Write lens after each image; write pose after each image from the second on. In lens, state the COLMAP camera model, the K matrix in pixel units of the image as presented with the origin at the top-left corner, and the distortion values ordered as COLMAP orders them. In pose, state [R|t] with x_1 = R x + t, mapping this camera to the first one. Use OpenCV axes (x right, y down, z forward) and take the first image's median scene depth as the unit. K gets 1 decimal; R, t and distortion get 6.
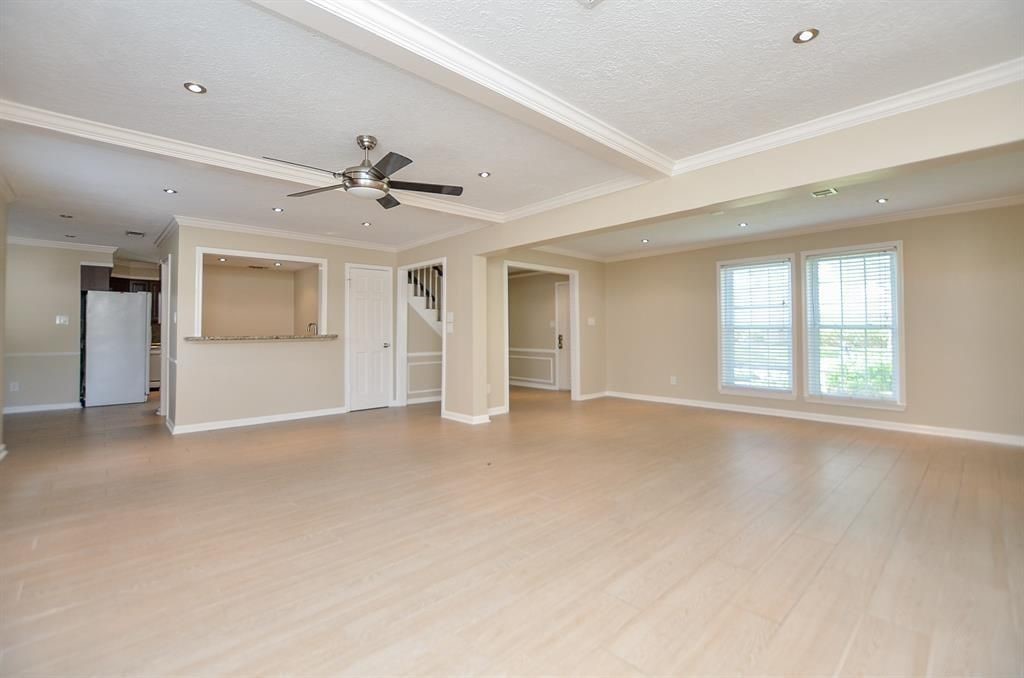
lens RADIAL K [[452.5, 0, 509.0], [0, 452.5, 321.2], [0, 0, 1]] dist [-0.017457, -0.000015]
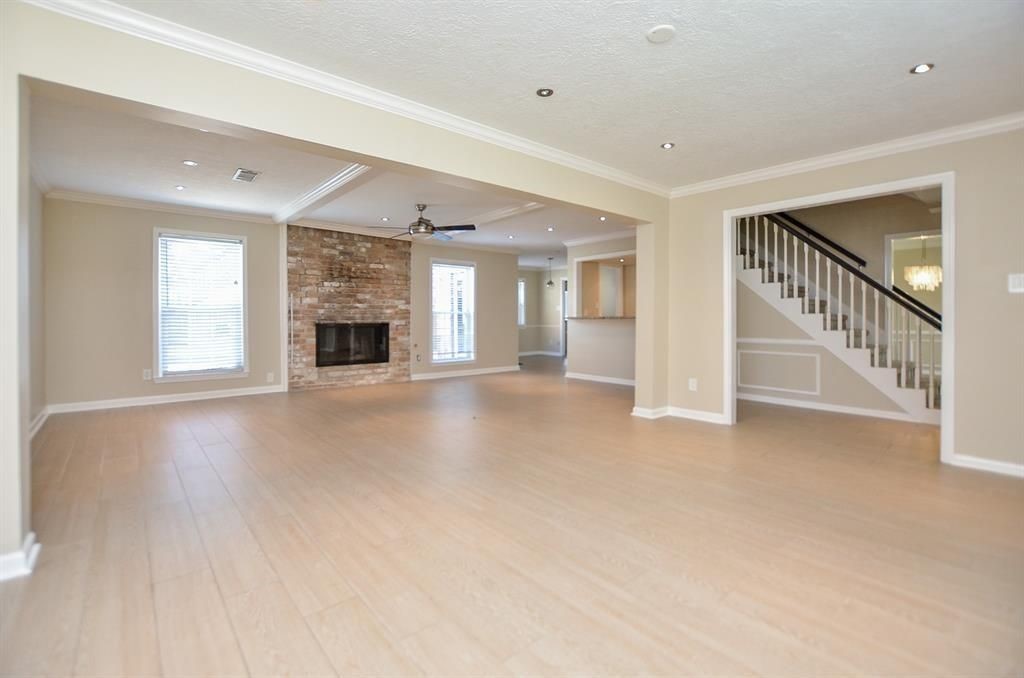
lens RADIAL K [[452.5, 0, 509.0], [0, 452.5, 321.2], [0, 0, 1]] dist [-0.017457, -0.000015]
pose [[-0.040404, 0.011225, -0.999120, 0.842497], [0.024262, 0.999653, 0.010249, 0.026919], [0.998889, -0.023826, -0.040662, 0.809593]]
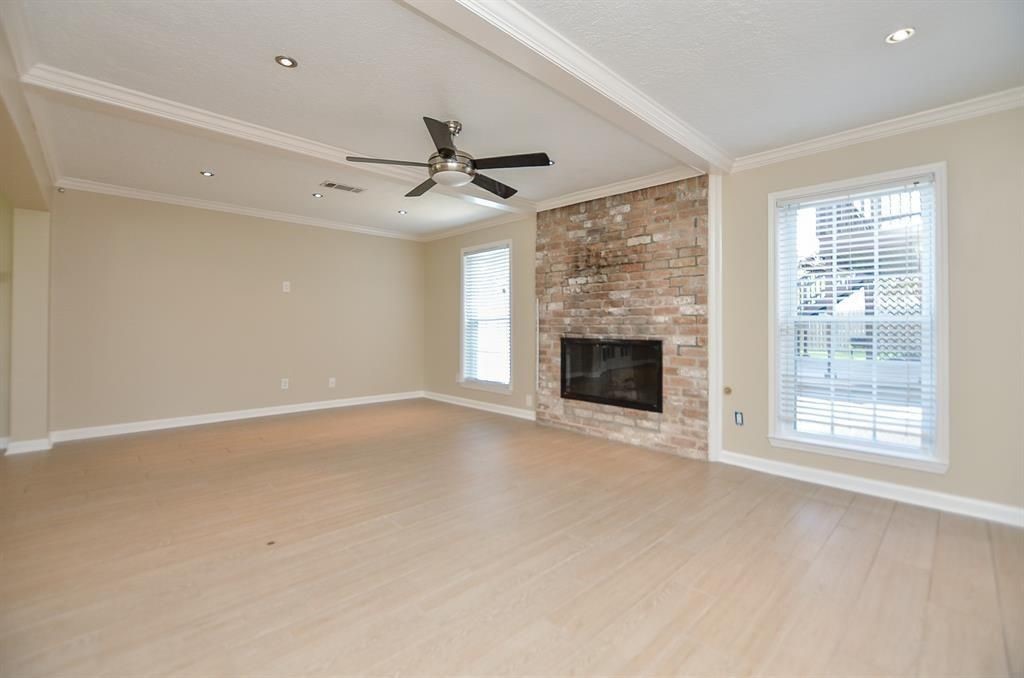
lens RADIAL K [[452.5, 0, 509.0], [0, 452.5, 321.2], [0, 0, 1]] dist [-0.017457, -0.000015]
pose [[-0.999822, -0.001501, -0.018808, -0.235481], [-0.000850, 0.999402, -0.034562, 0.031701], [0.018849, -0.034540, -0.999226, 1.123527]]
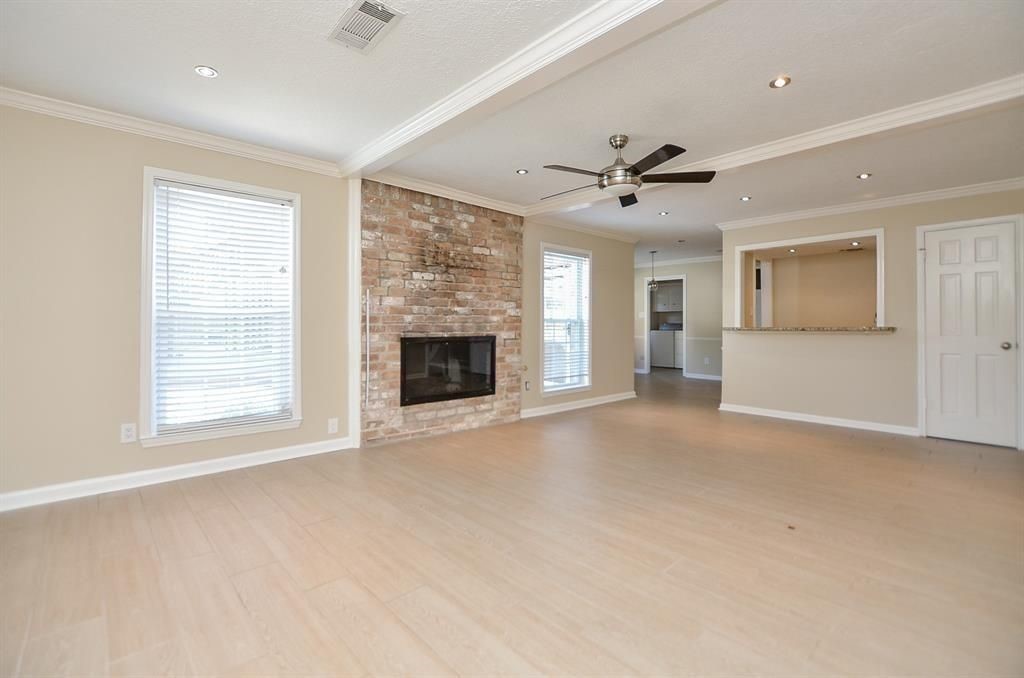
lens RADIAL K [[460.5, 0, 511.8], [0, 460.5, 321.9], [0, 0, 1]] dist [-0.015715, 0.000087]
pose [[-0.004455, -0.001927, -0.999988, 0.432728], [0.020827, 0.999781, -0.002019, 0.011791], [0.999773, -0.020835, -0.004413, 0.431858]]
